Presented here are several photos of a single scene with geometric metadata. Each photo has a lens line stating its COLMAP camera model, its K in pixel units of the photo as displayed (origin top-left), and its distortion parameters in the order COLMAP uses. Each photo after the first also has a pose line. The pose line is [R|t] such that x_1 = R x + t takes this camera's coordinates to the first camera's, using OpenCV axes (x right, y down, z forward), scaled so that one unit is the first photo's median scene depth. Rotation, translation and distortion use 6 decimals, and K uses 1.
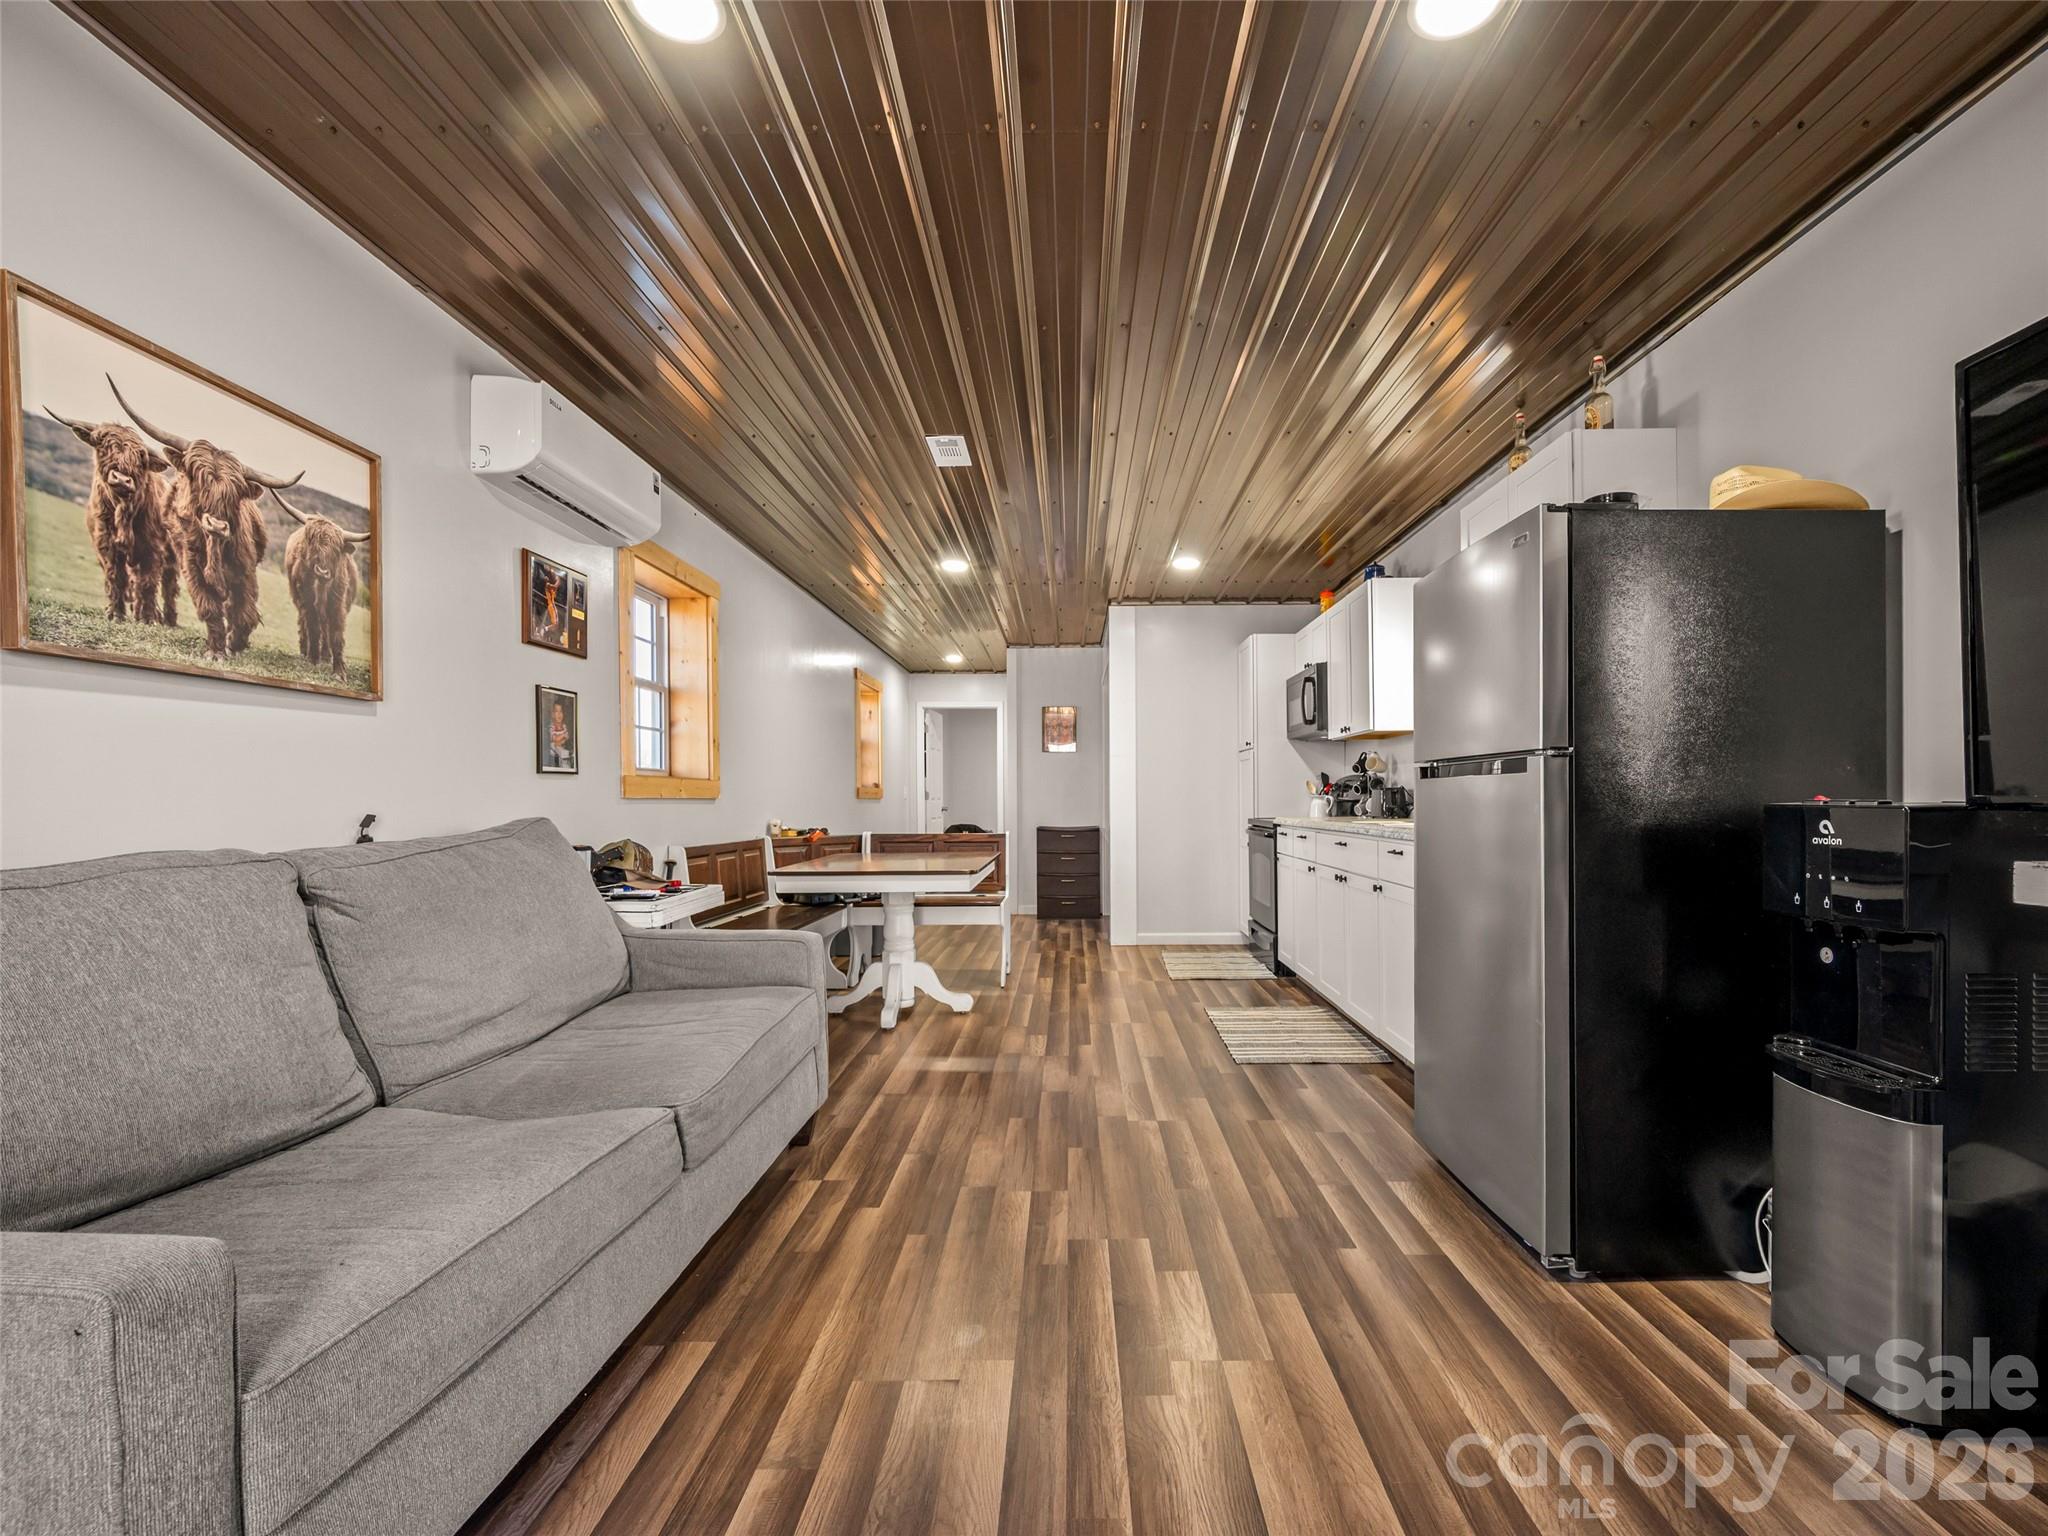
lens RADIAL K [[856.4, 0, 1035.4], [0, 856.4, 778.7], [0, 0, 1]] dist [-0.000620, -0.000703]
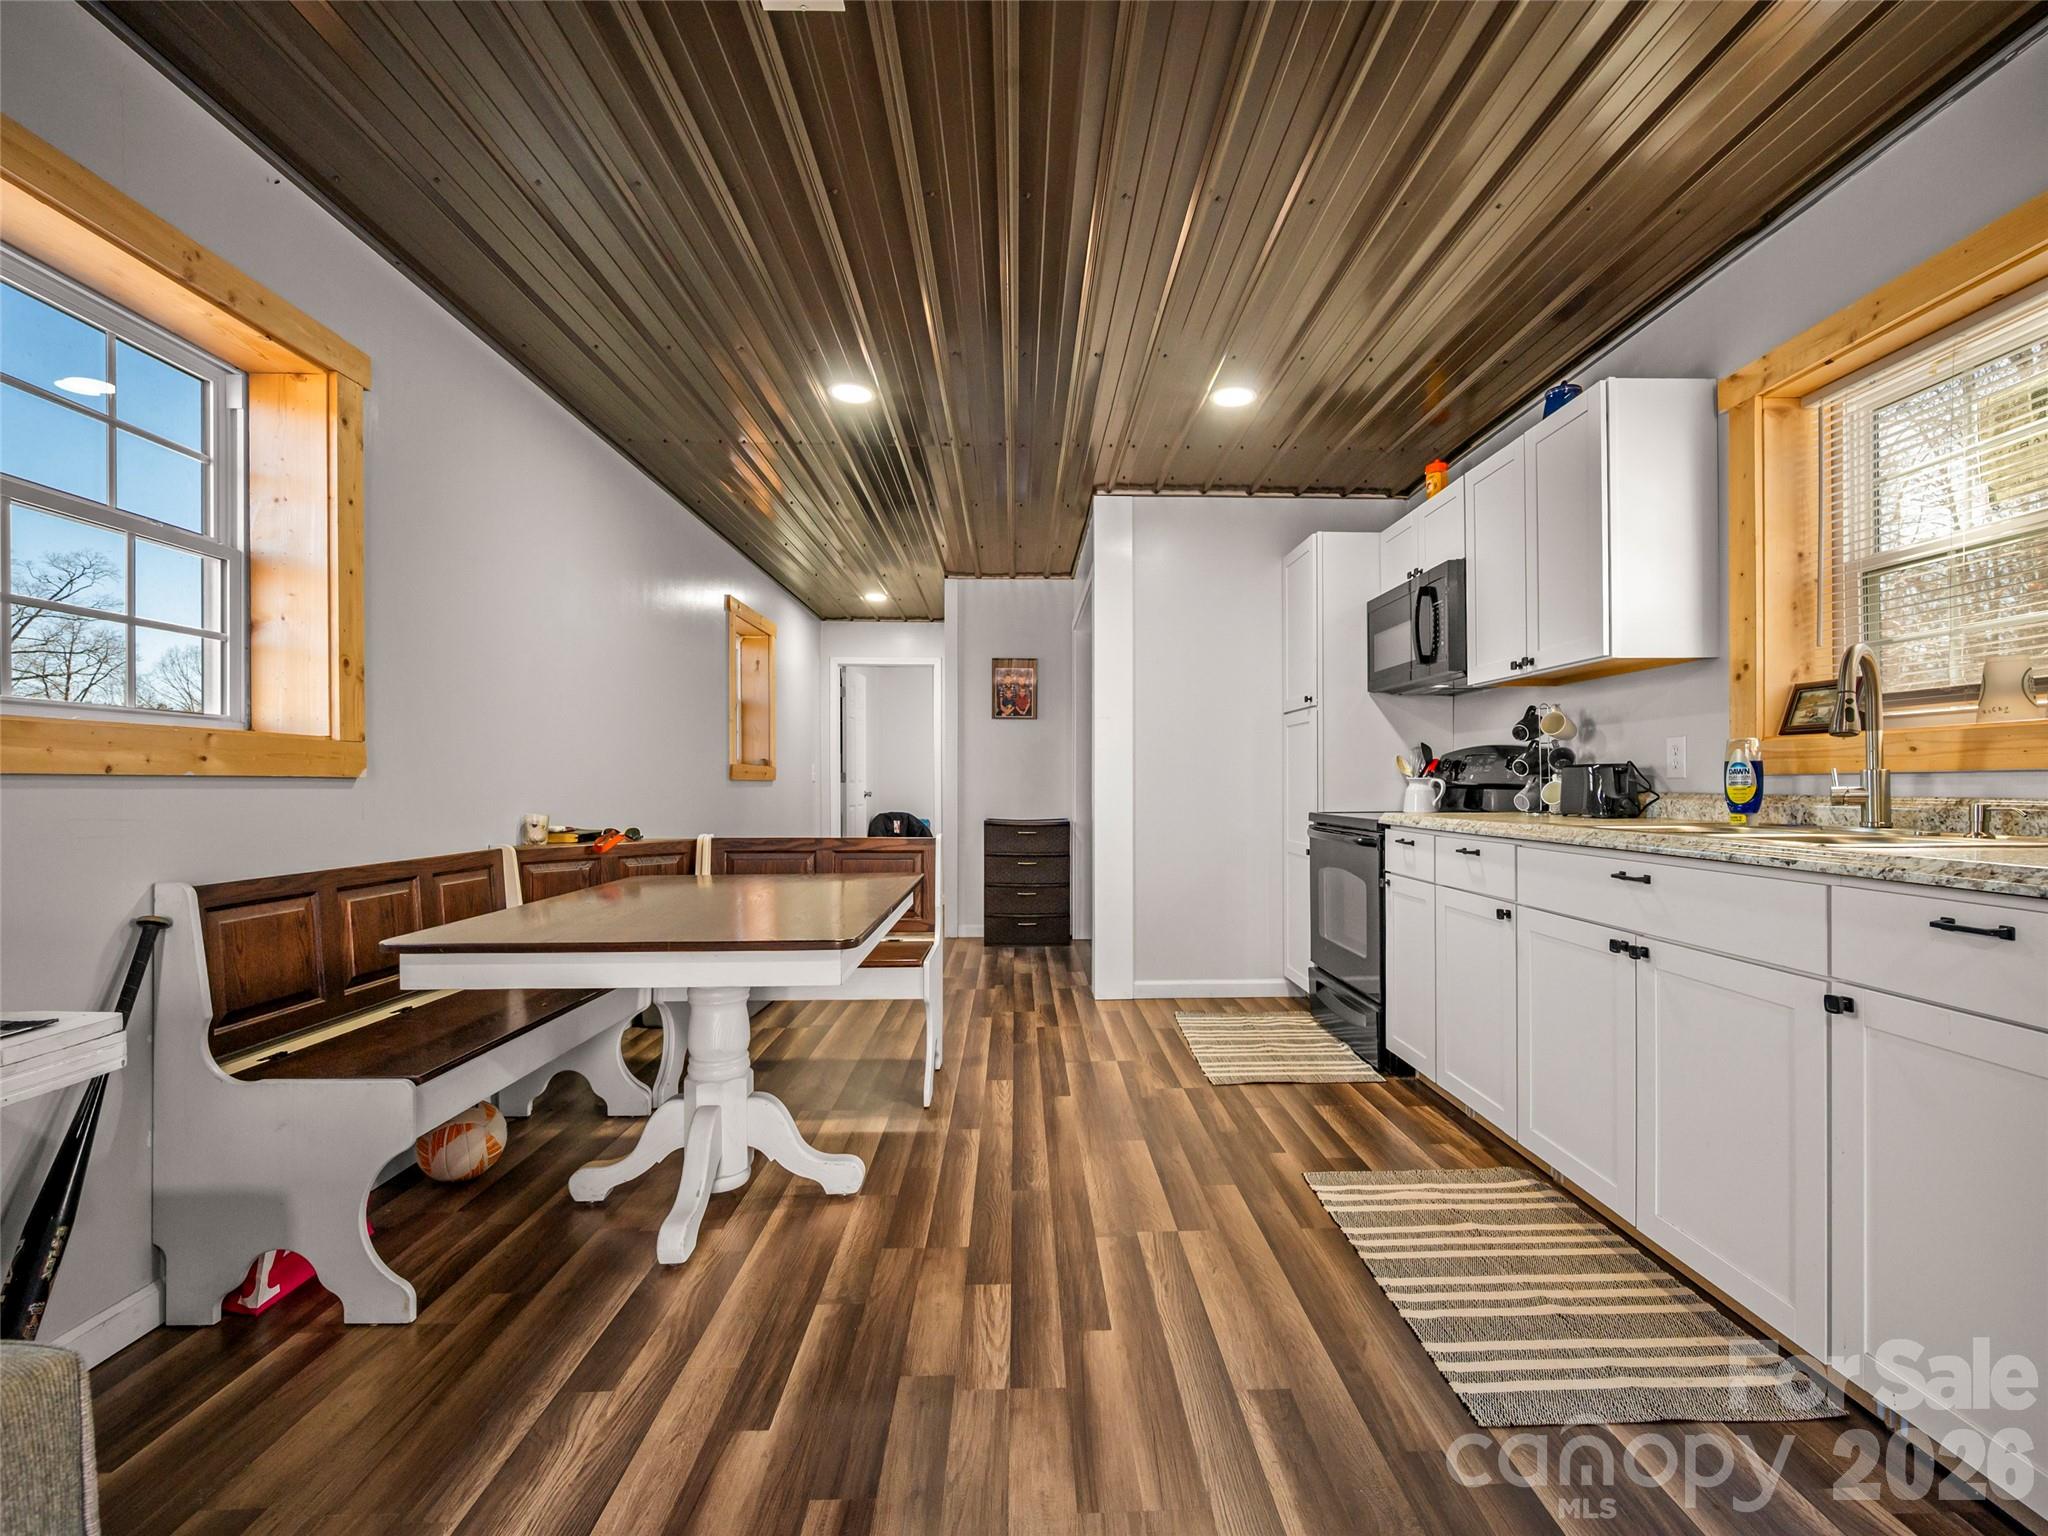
lens RADIAL K [[856.4, 0, 1033.4], [0, 856.4, 770.4], [0, 0, 1]] dist [-0.000620, -0.000703]
pose [[0.998072, 0.004818, 0.061881, -0.003315], [-0.005382, 0.999945, 0.008959, 0.010914], [-0.061835, -0.009275, 0.998043, 0.413331]]
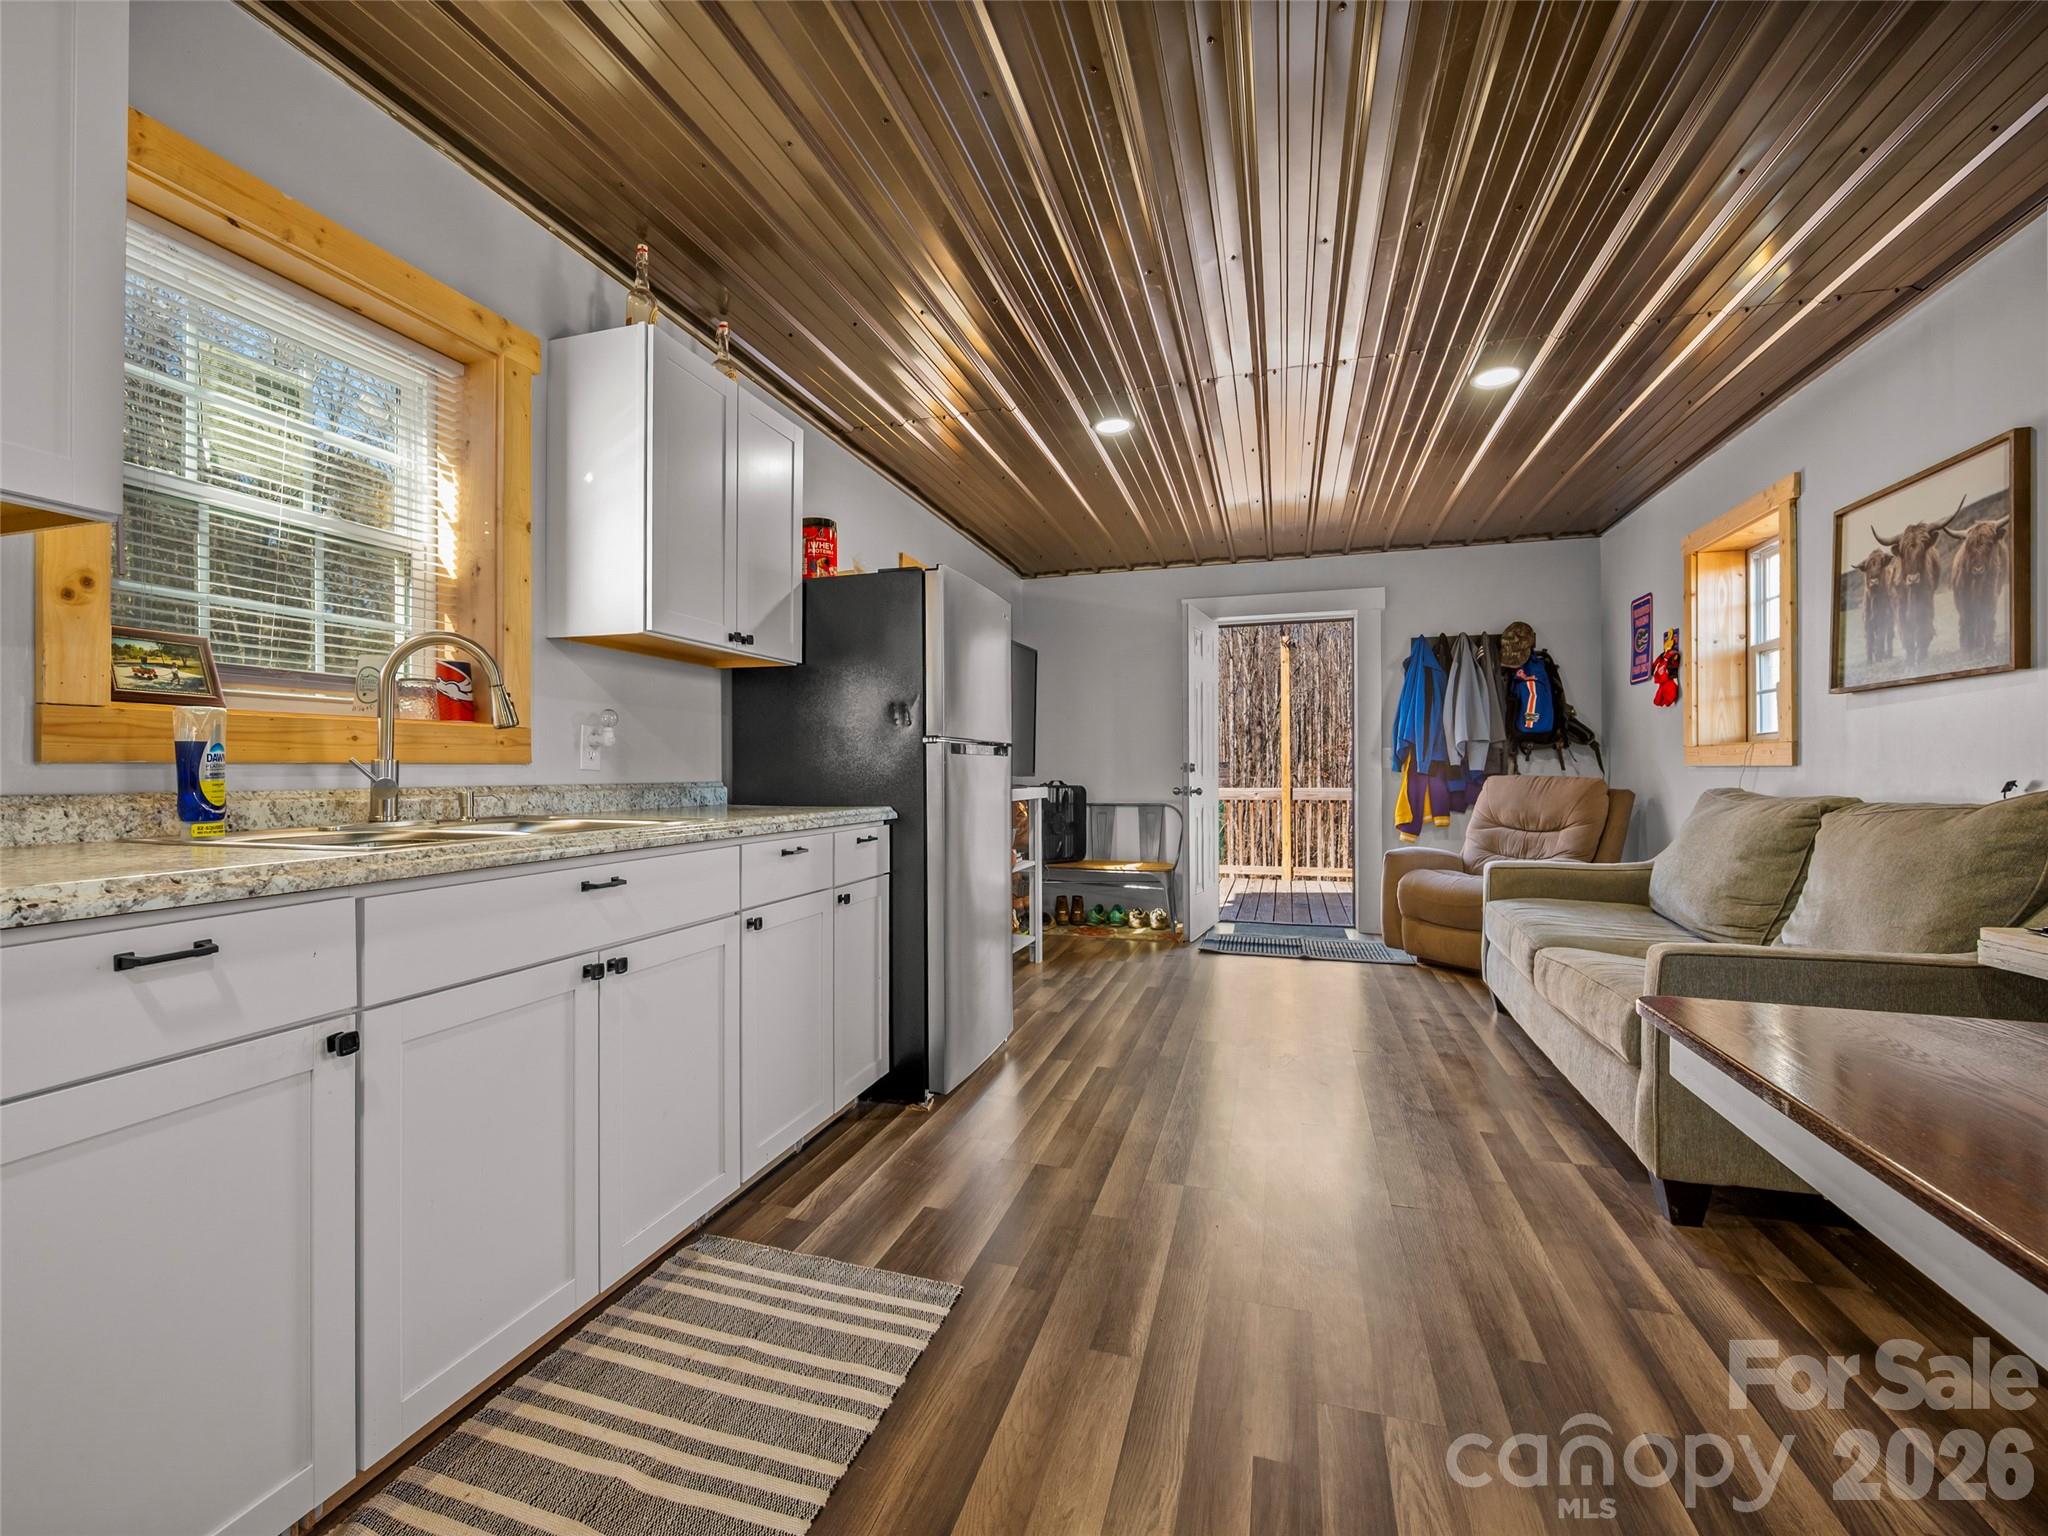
lens RADIAL K [[856.4, 0, 989.1], [0, 856.4, 765.3], [0, 0, 1]] dist [-0.000620, -0.000703]
pose [[-0.957856, 0.006173, 0.287183, 0.048598], [-0.001868, 0.999614, -0.027716, 0.023170], [-0.287243, -0.027084, -0.957475, 1.014017]]
